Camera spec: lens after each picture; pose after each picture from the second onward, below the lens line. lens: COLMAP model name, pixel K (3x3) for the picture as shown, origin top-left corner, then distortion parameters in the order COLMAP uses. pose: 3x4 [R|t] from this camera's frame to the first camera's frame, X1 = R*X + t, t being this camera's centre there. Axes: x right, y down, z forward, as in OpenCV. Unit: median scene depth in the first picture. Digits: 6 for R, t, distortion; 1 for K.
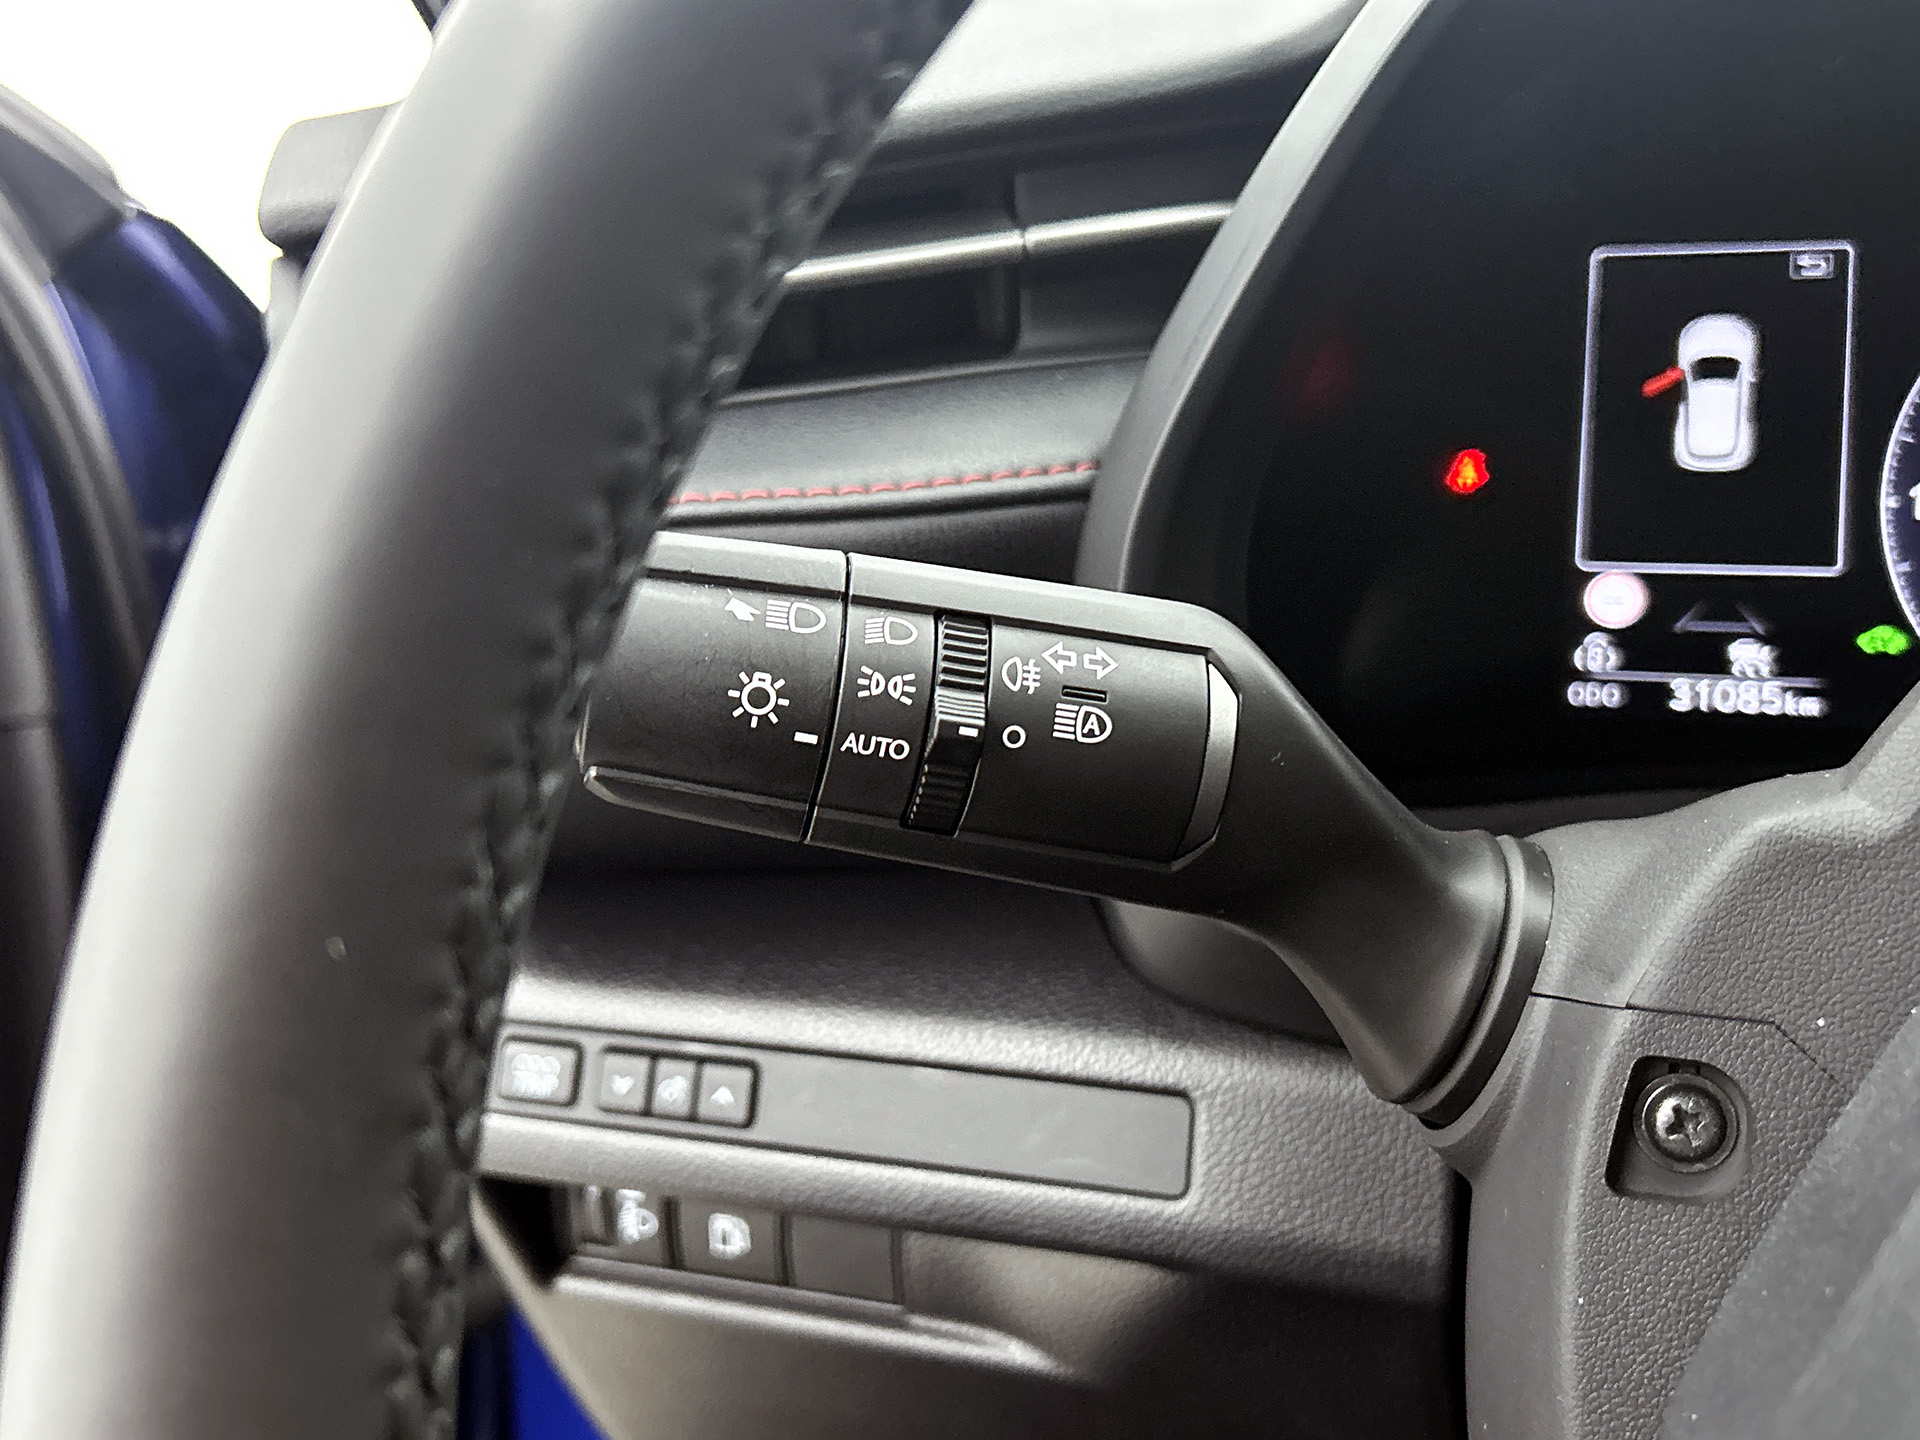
lens RADIAL K [[1926.5, 0, 919.3], [0, 1926.5, 679.7], [0, 0, 1]] dist [-0.010609, 0.000000]
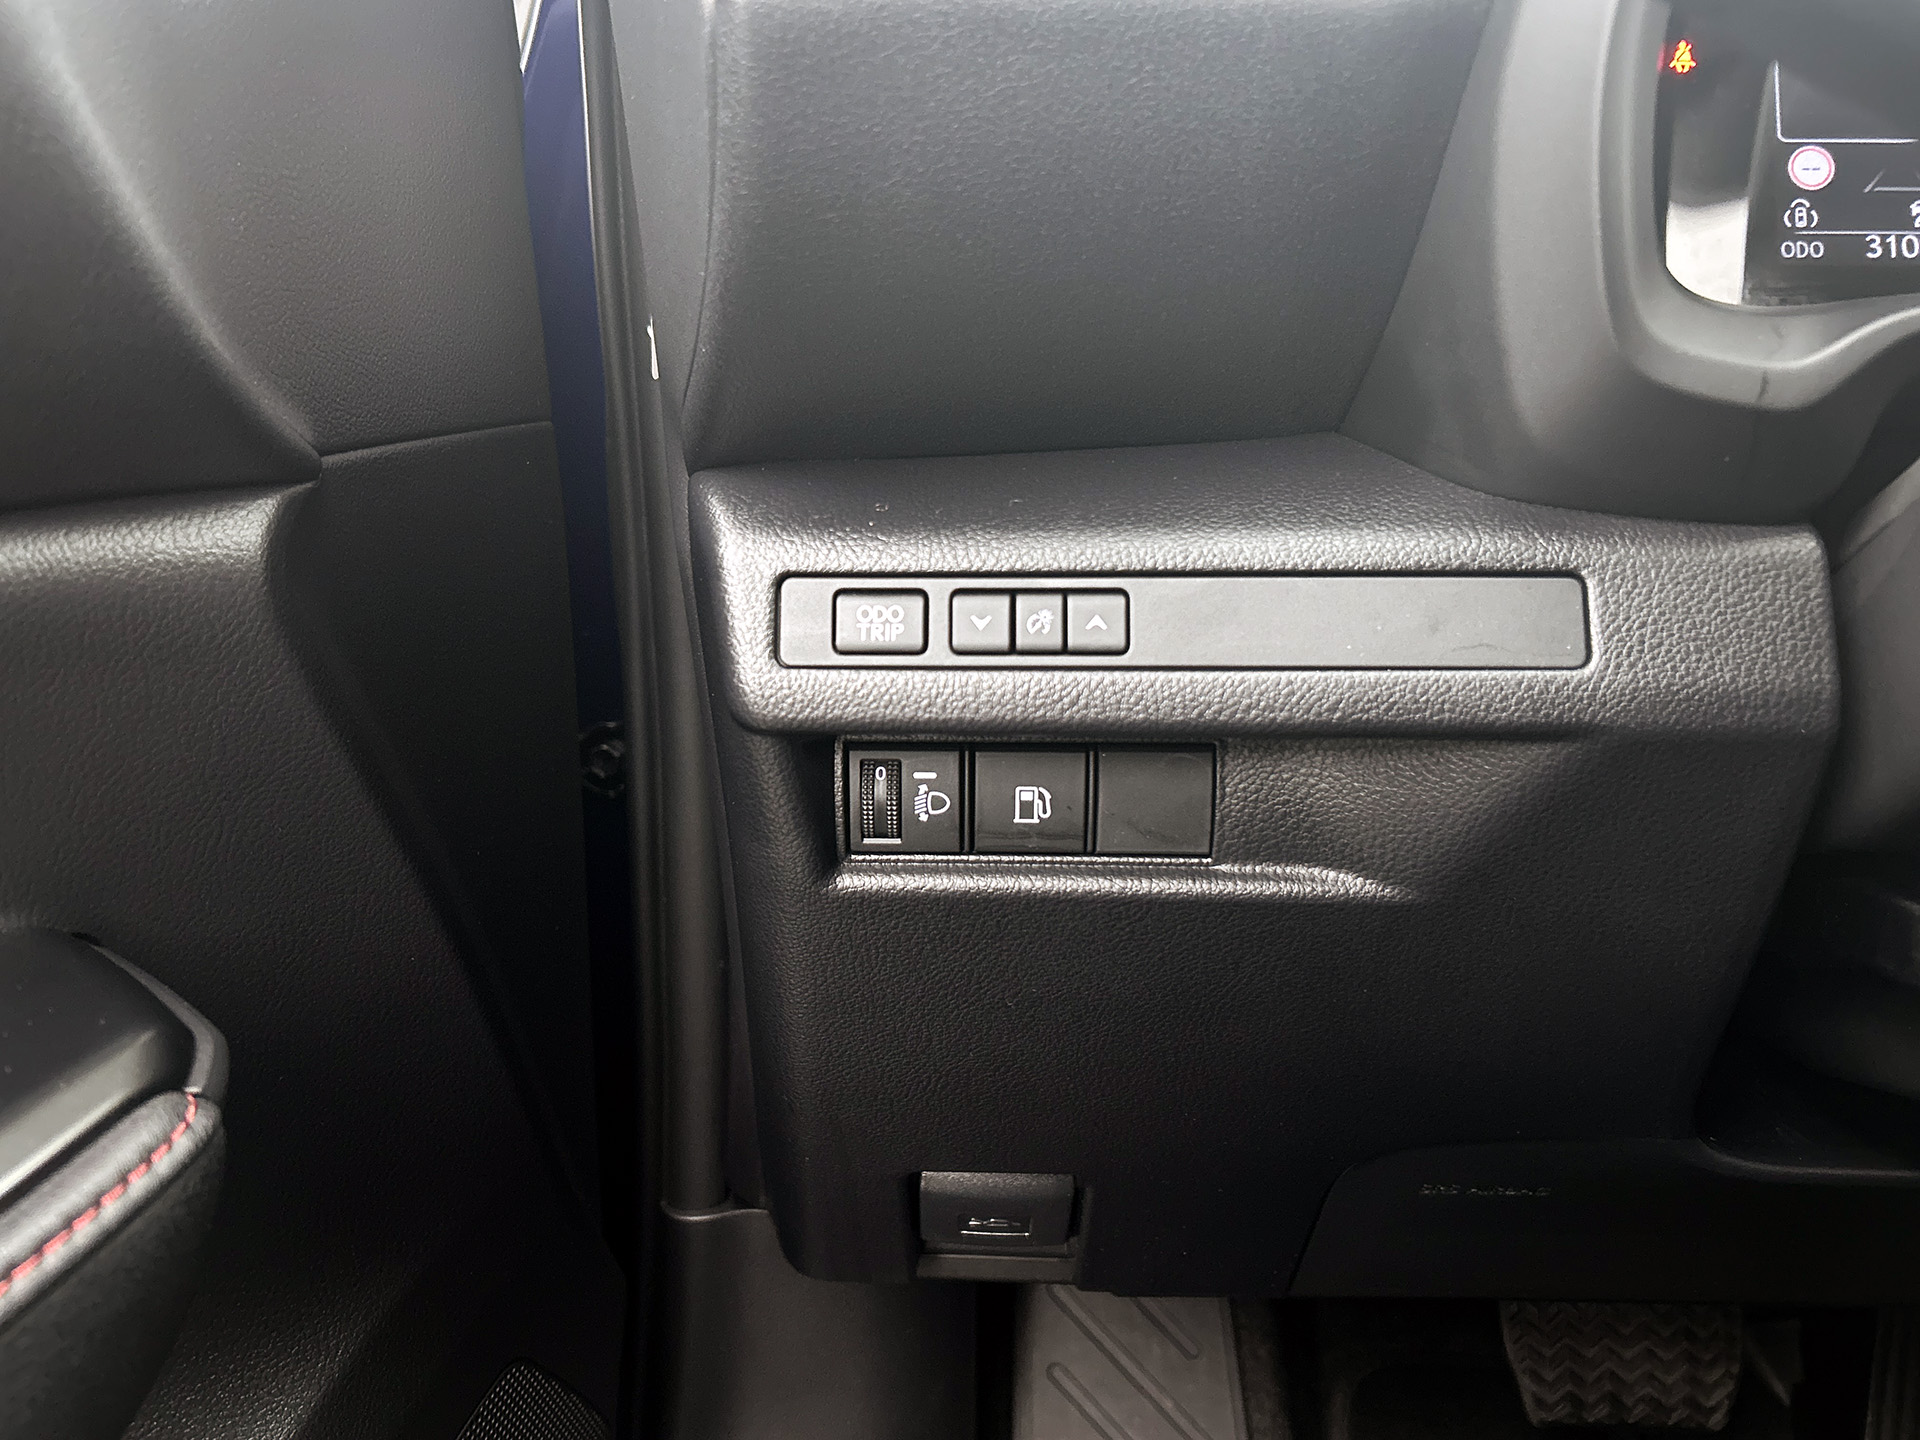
lens RADIAL K [[1485.4, 0, 977.9], [0, 1485.4, 722.7], [0, 0, 1]] dist [0.038659, -0.049751]
pose [[0.949157, -0.040539, 0.312182, -0.421093], [0.036466, 0.999157, 0.018878, 0.265672], [-0.312684, -0.006535, 0.949835, 0.323102]]
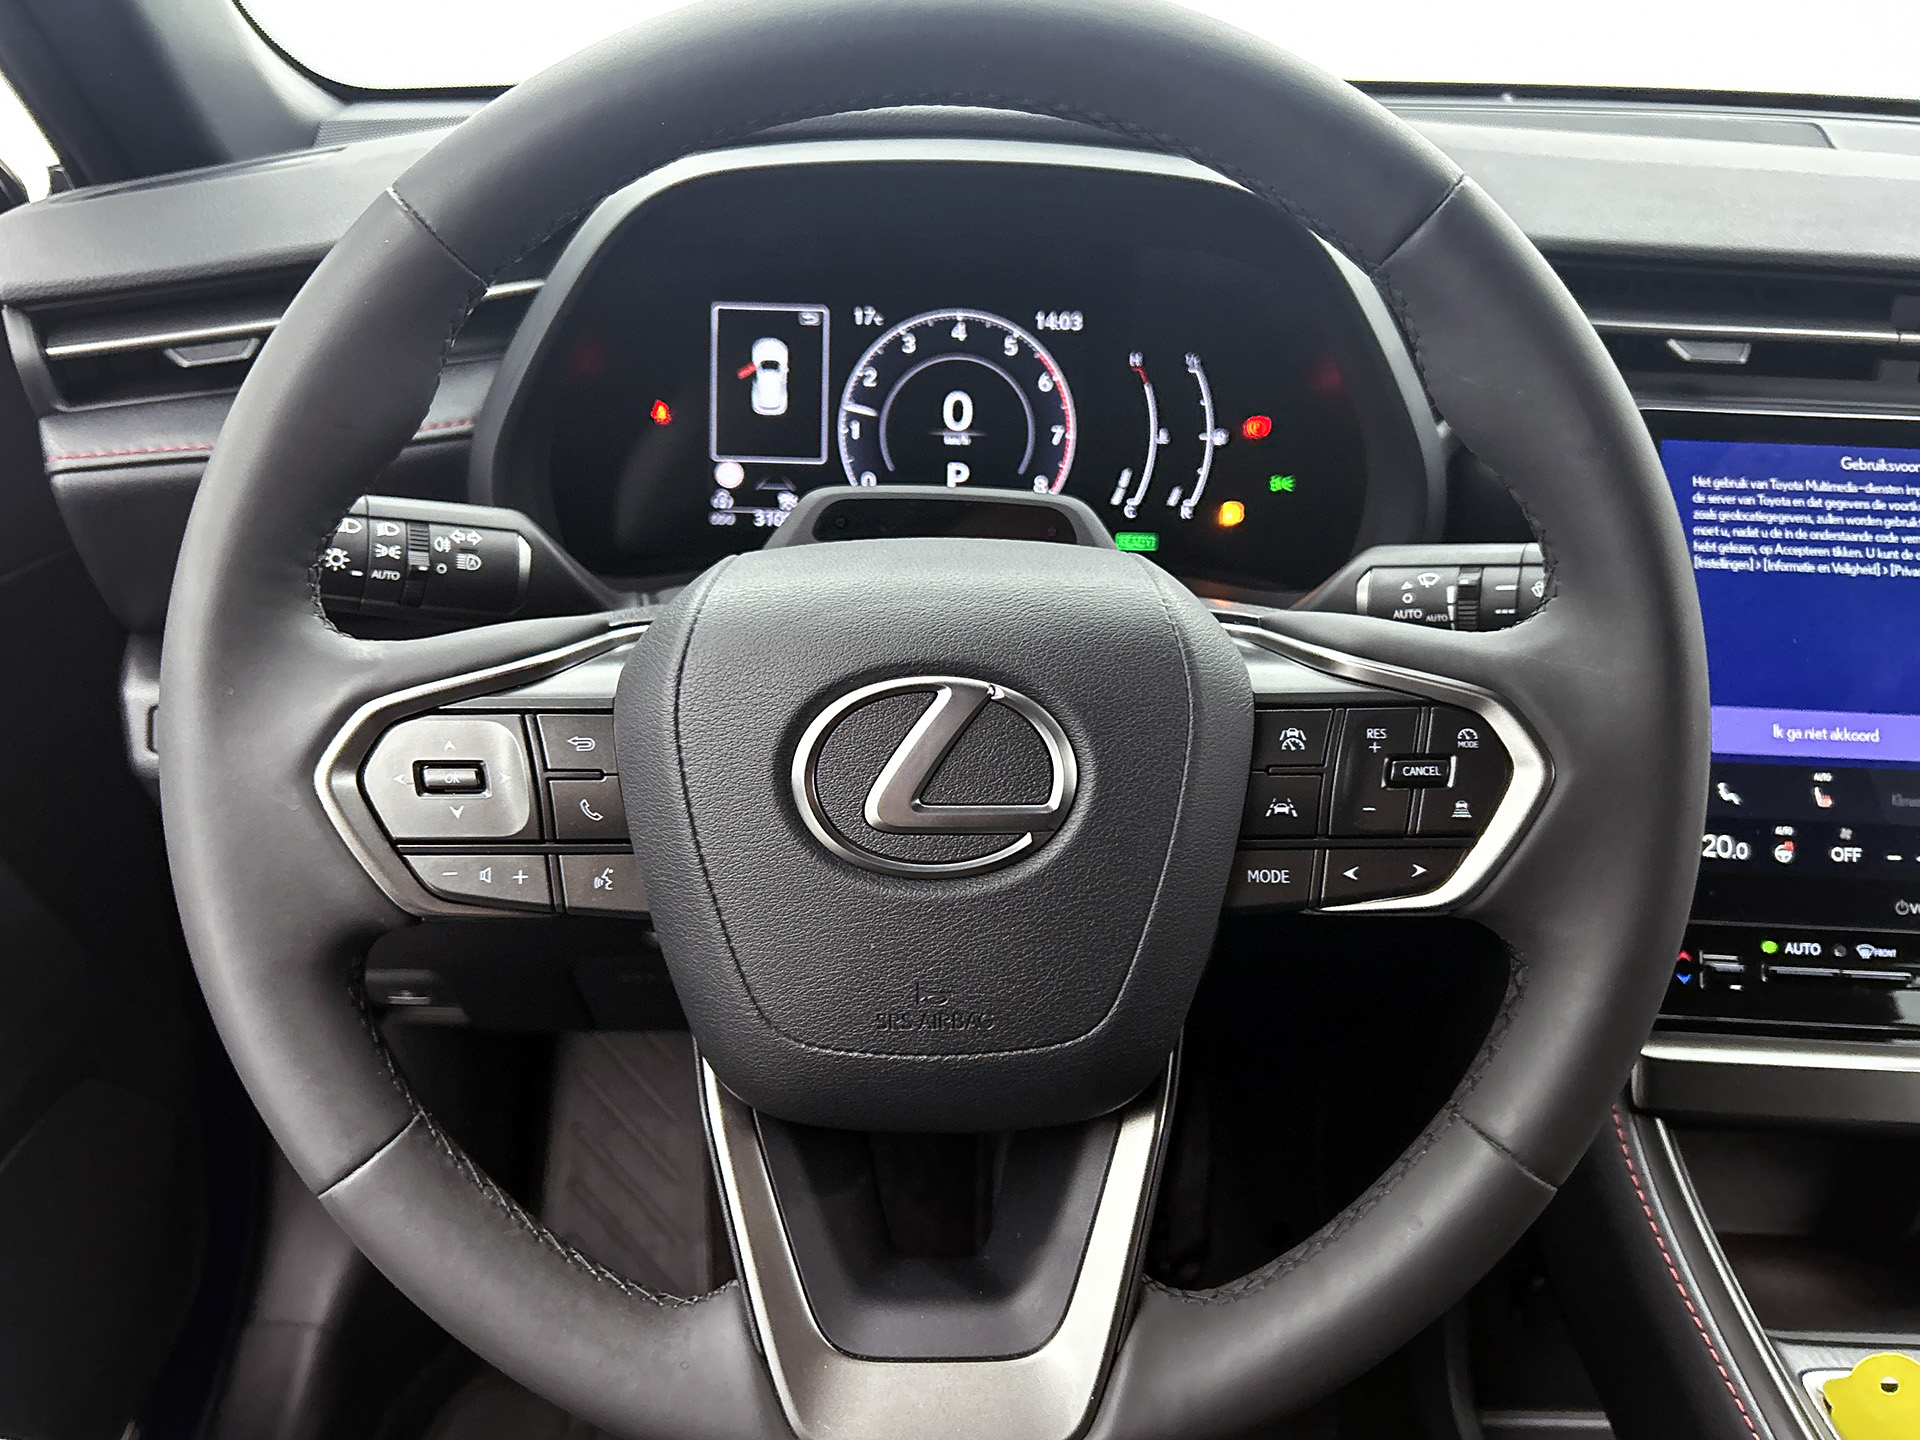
lens RADIAL K [[1485.4, 0, 942.2], [0, 1485.4, 722.0], [0, 0, 1]] dist [0.038659, -0.049751]
pose [[0.934738, -0.084843, 0.345059, -0.020096], [0.019043, 0.981642, 0.189781, -0.086046], [-0.354826, -0.170825, 0.919194, -0.716722]]
